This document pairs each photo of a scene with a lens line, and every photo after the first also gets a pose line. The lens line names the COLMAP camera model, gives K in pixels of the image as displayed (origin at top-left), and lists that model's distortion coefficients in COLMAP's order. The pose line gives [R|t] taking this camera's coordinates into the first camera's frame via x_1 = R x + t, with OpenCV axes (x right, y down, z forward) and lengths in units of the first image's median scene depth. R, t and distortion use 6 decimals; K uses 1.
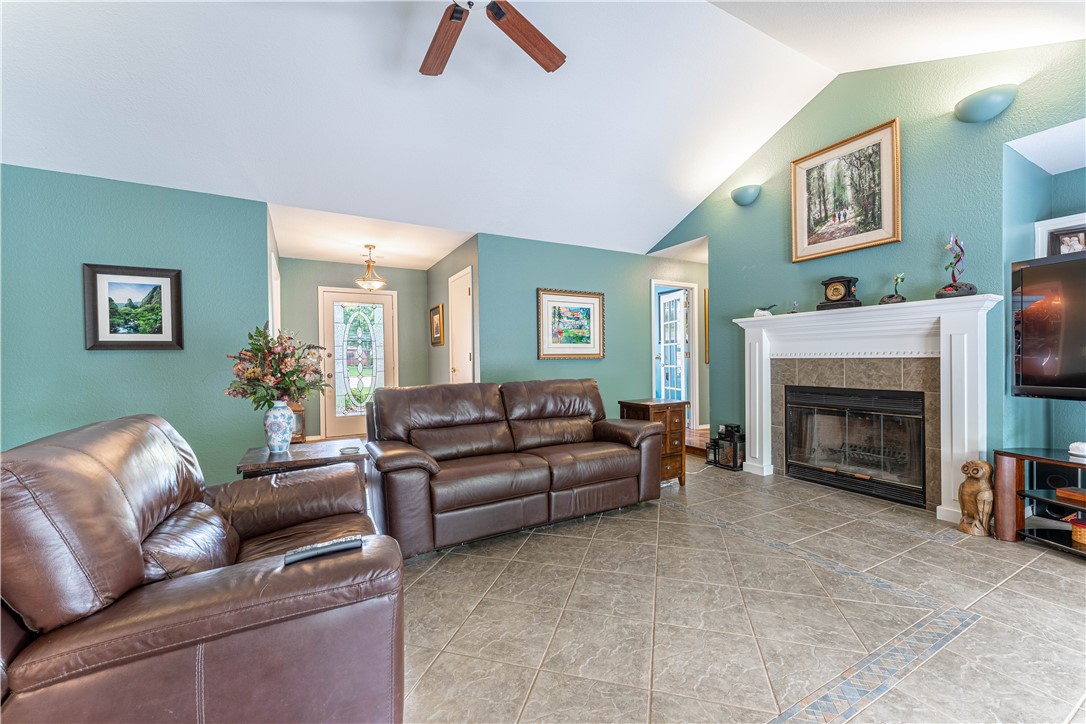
lens RADIAL K [[435.3, 0, 542.5], [0, 435.3, 361.2], [0, 0, 1]] dist [0.002611, 0.000556]
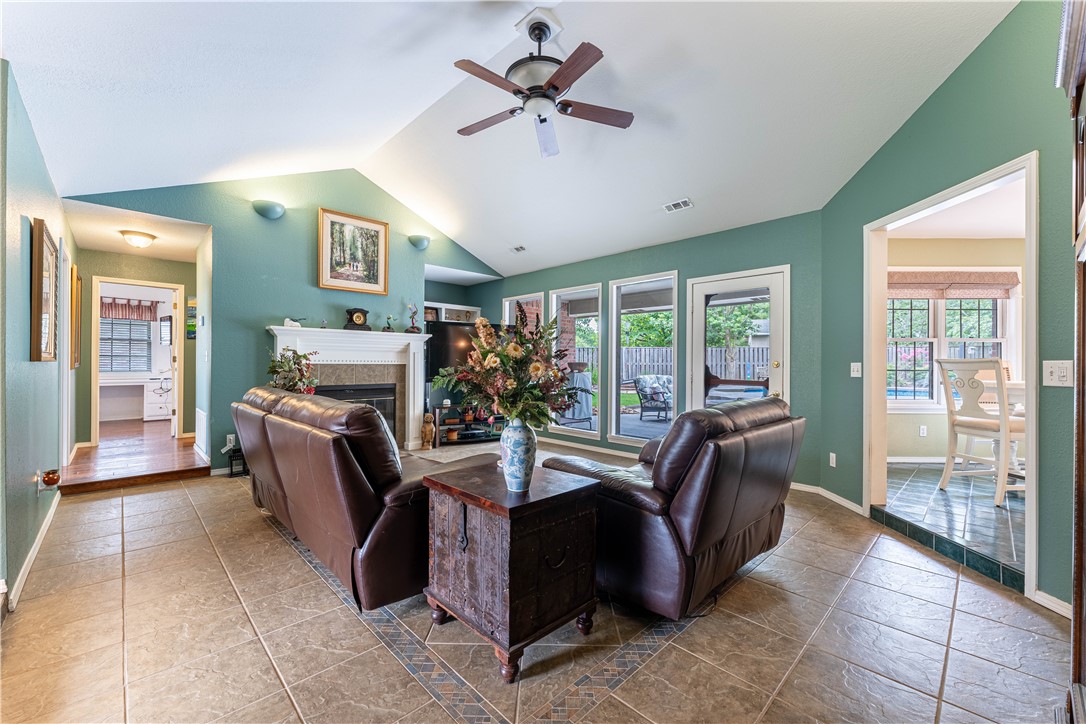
lens RADIAL K [[435.3, 0, 548.3], [0, 435.3, 363.8], [0, 0, 1]] dist [0.002611, 0.000556]
pose [[-0.262285, 0.007701, 0.964960, -0.884457], [-0.000234, 0.999968, -0.008044, 0.003937], [-0.964990, -0.002335, -0.262275, 0.756289]]
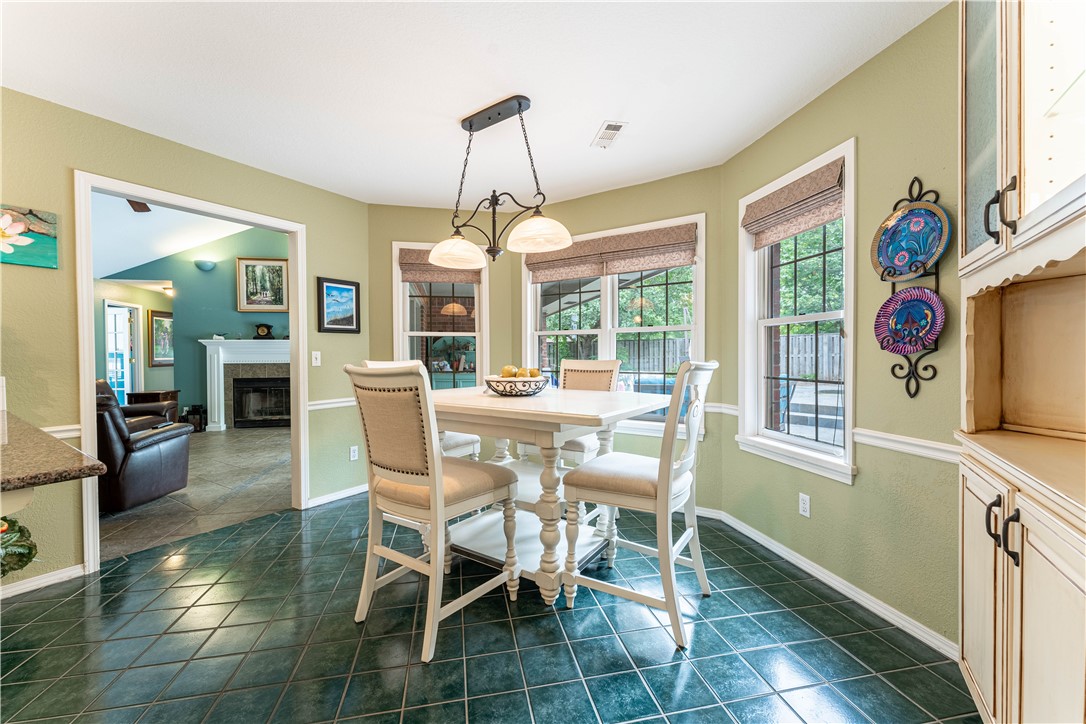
lens RADIAL K [[435.3, 0, 543.4], [0, 435.3, 361.5], [0, 0, 1]] dist [0.002611, 0.000556]
pose [[0.291072, -0.005727, 0.956684, -0.897282], [0.006581, 0.999970, 0.003984, -0.014966], [-0.956679, 0.005136, 0.291101, -0.853112]]
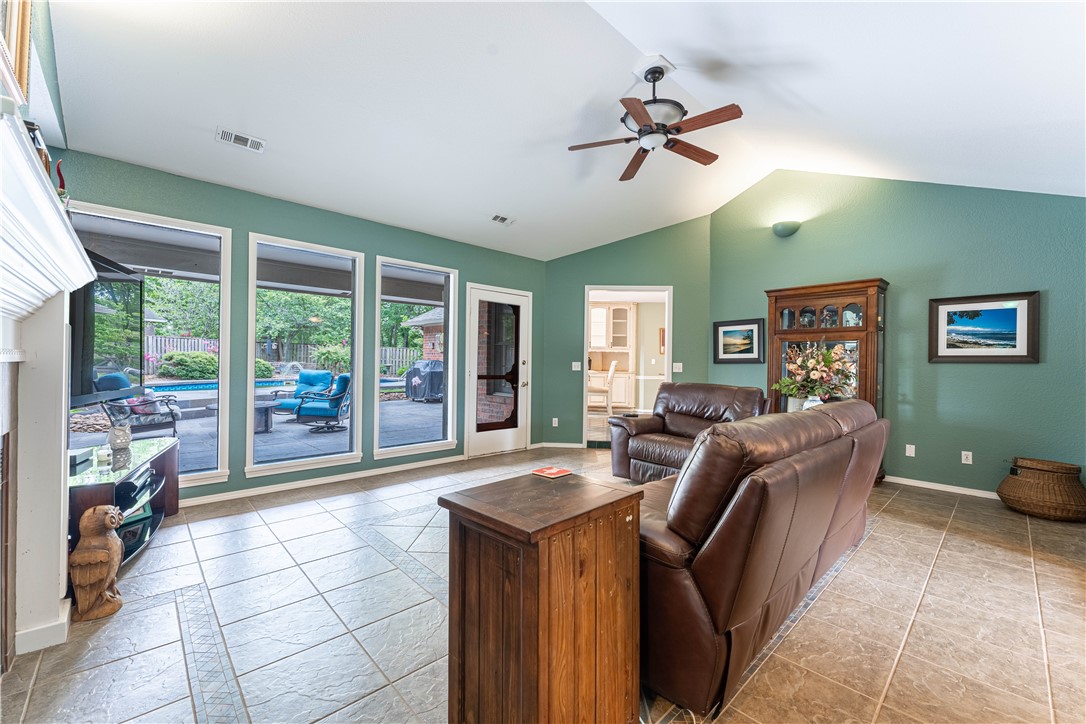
lens RADIAL K [[435.3, 0, 542.5], [0, 435.3, 358.4], [0, 0, 1]] dist [0.002611, 0.000556]
pose [[-0.970772, -0.006864, -0.239905, 1.132567], [-0.005726, 0.999969, -0.005440, -0.018845], [0.239934, -0.003908, -0.970781, 1.823474]]
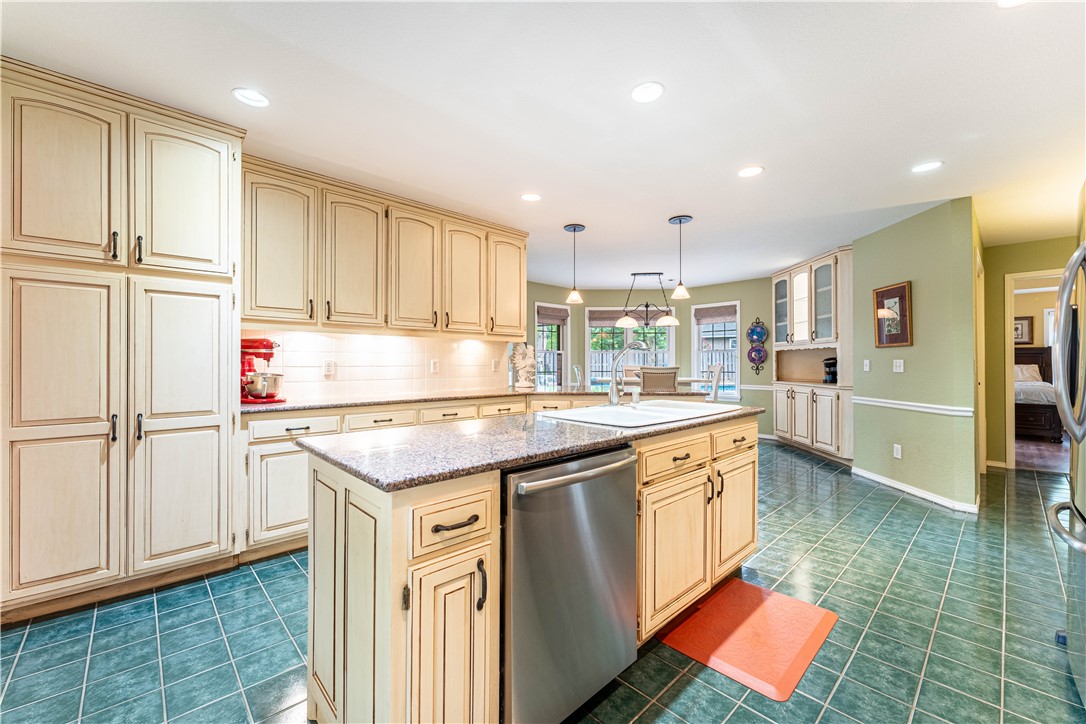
lens RADIAL K [[435.3, 0, 541.7], [0, 435.3, 363.5], [0, 0, 1]] dist [0.002611, 0.000556]
pose [[-0.243378, 0.008184, 0.969897, -1.851787], [0.004422, 0.999963, -0.007328, -0.009278], [-0.969921, 0.002505, -0.243405, 0.201030]]
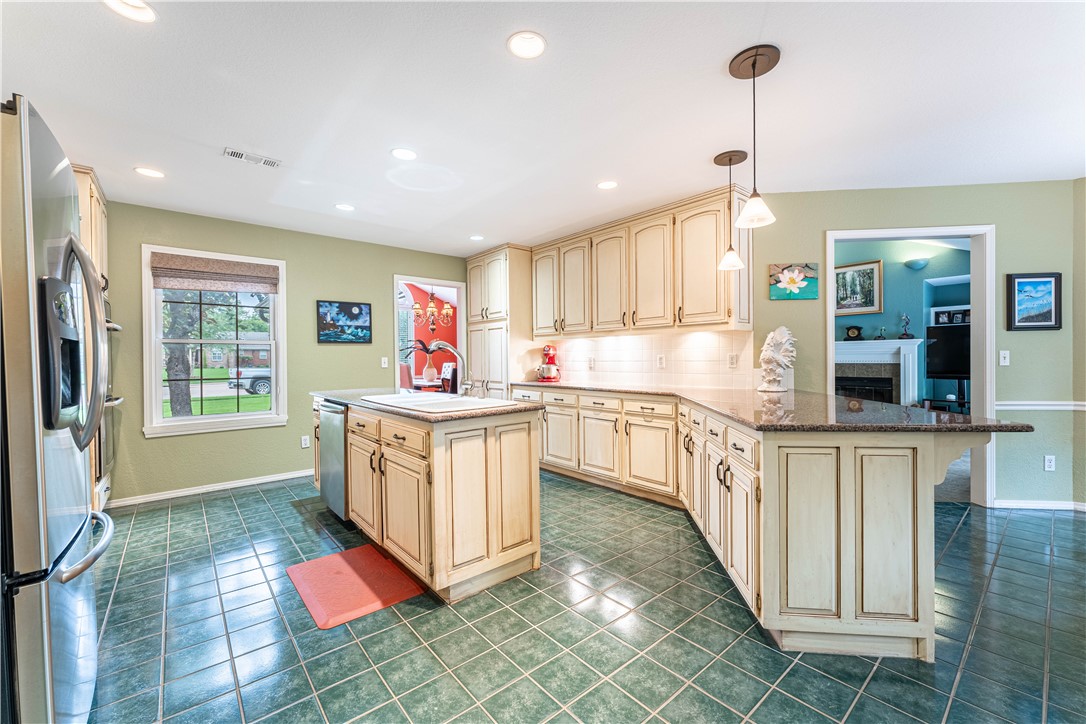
lens RADIAL K [[435.3, 0, 541.9], [0, 435.3, 362.0], [0, 0, 1]] dist [0.002611, 0.000556]
pose [[0.980791, 0.002494, 0.195044, -1.264505], [-0.002658, 0.999996, 0.000581, -0.010462], [-0.195042, -0.001088, 0.980794, -0.827235]]
